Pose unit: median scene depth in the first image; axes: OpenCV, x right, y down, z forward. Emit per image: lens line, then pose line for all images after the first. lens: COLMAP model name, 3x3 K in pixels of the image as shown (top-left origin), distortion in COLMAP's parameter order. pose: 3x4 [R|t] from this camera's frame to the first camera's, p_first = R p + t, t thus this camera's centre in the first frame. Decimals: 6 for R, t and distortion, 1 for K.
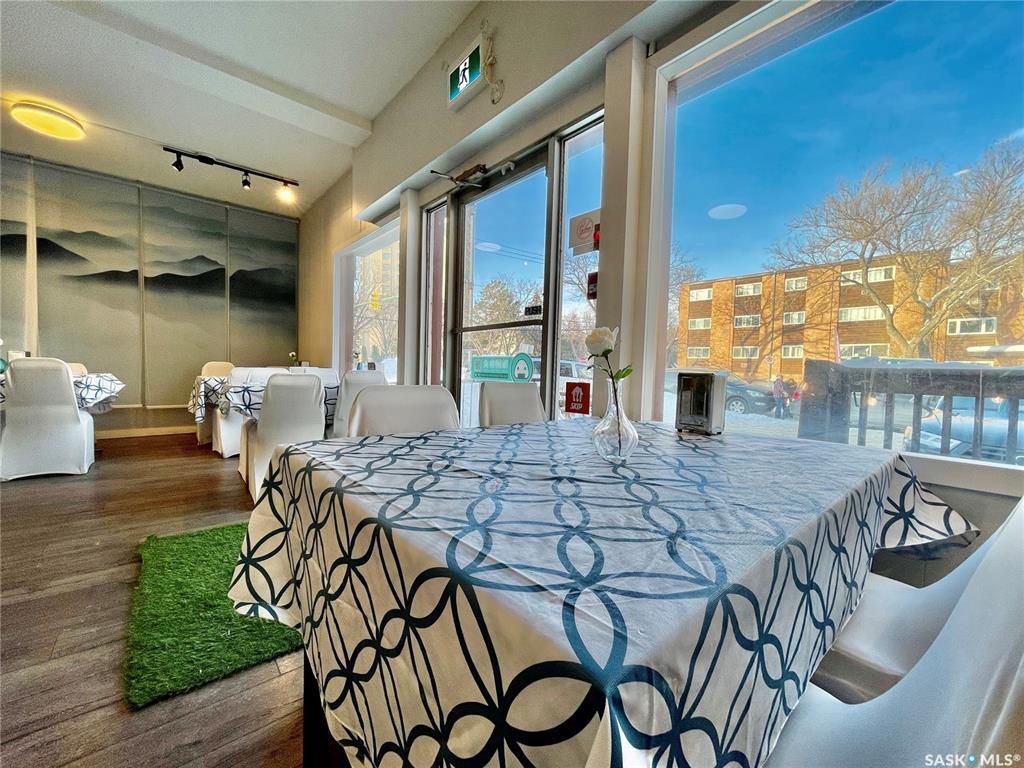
lens RADIAL K [[412.9, 0, 510.8], [0, 412.9, 385.1], [0, 0, 1]] dist [0.000019, -0.000416]
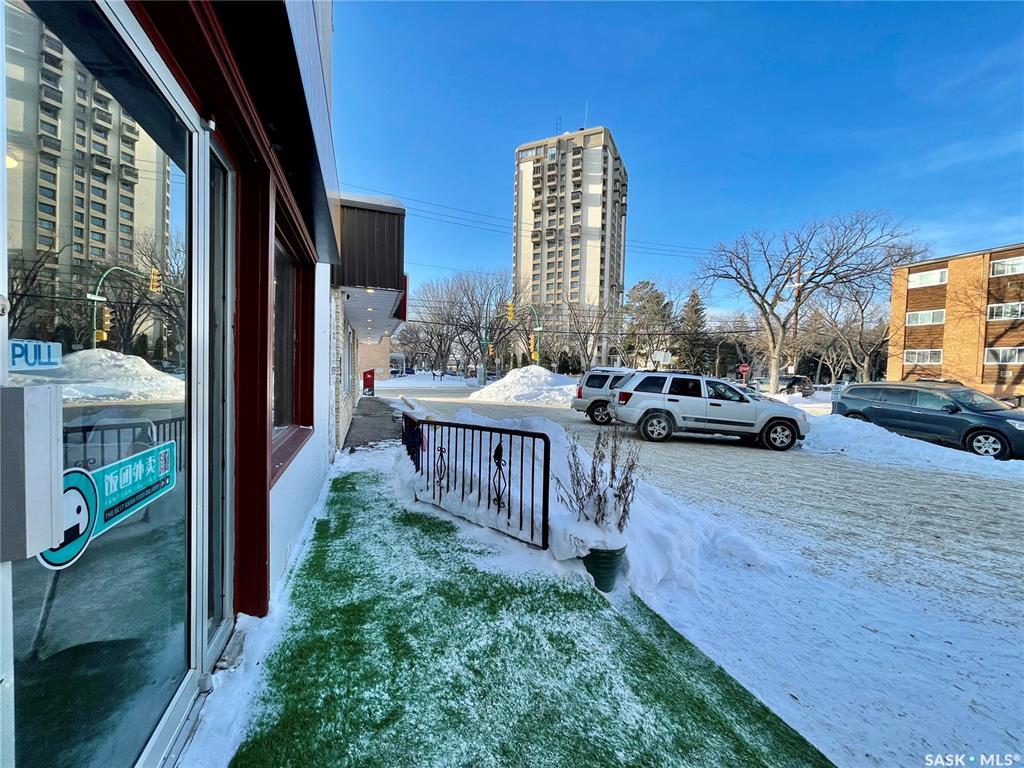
lens RADIAL K [[410.4, 0, 511.1], [0, 410.4, 386.2], [0, 0, 1]] dist [-0.001001, -0.000924]
pose [[0.933109, 0.011142, -0.359421, 0.247318], [-0.014900, 0.999859, -0.007688, -0.069500], [0.359285, 0.012529, 0.933144, 0.395610]]
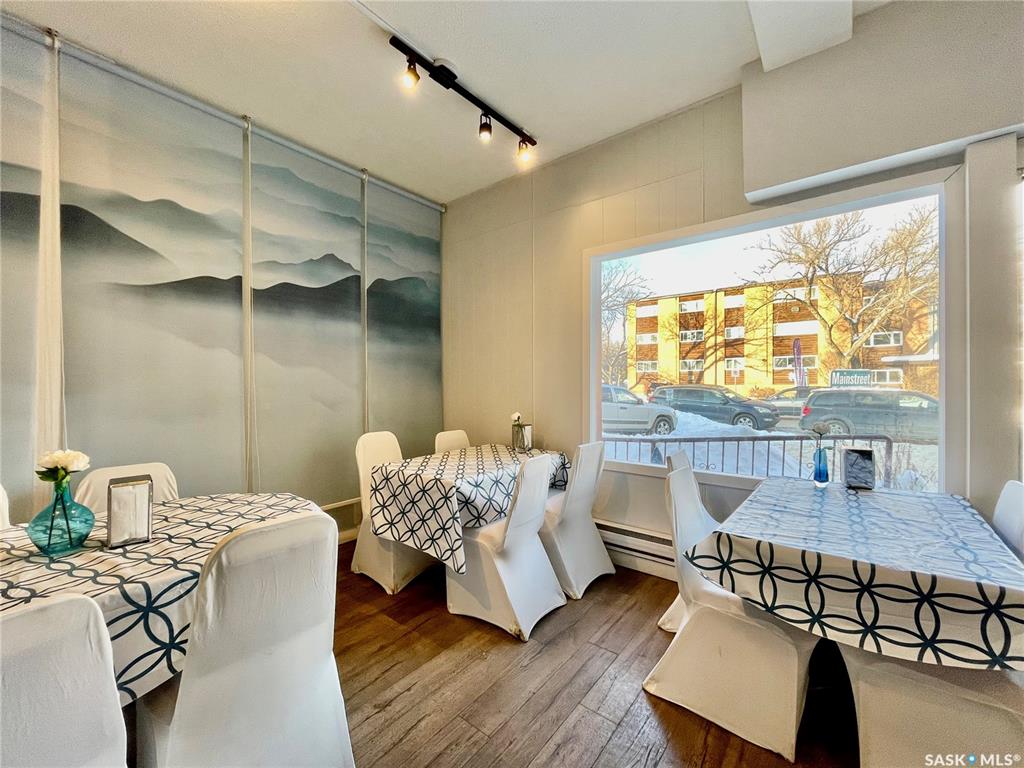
lens RADIAL K [[412.9, 0, 510.8], [0, 412.9, 385.1], [0, 0, 1]] dist [0.000019, -0.000416]
pose [[0.982312, -0.030803, 0.184698, -0.590099], [0.037240, 0.998810, -0.031486, -0.092231], [-0.183508, 0.037807, 0.982291, 0.358592]]
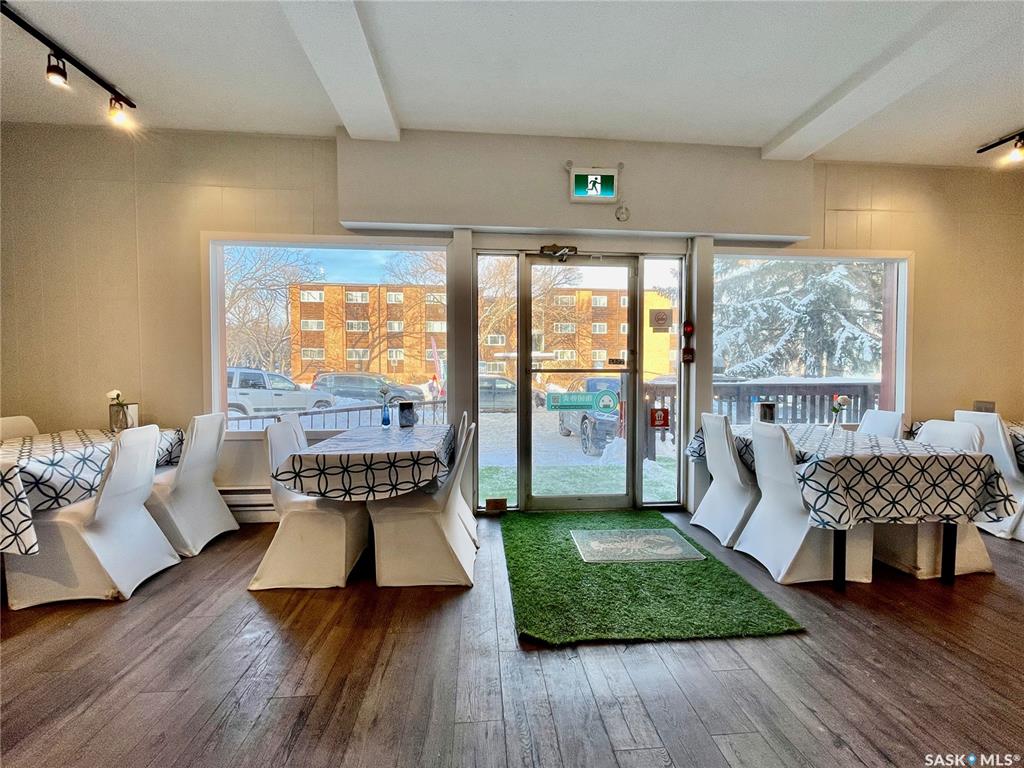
lens RADIAL K [[410.4, 0, 511.1], [0, 410.4, 386.2], [0, 0, 1]] dist [-0.001001, -0.000924]
pose [[0.584920, -0.053428, 0.809330, -0.605842], [0.047219, 0.998379, 0.031782, -0.070134], [-0.809715, 0.019626, 0.586494, 0.199789]]
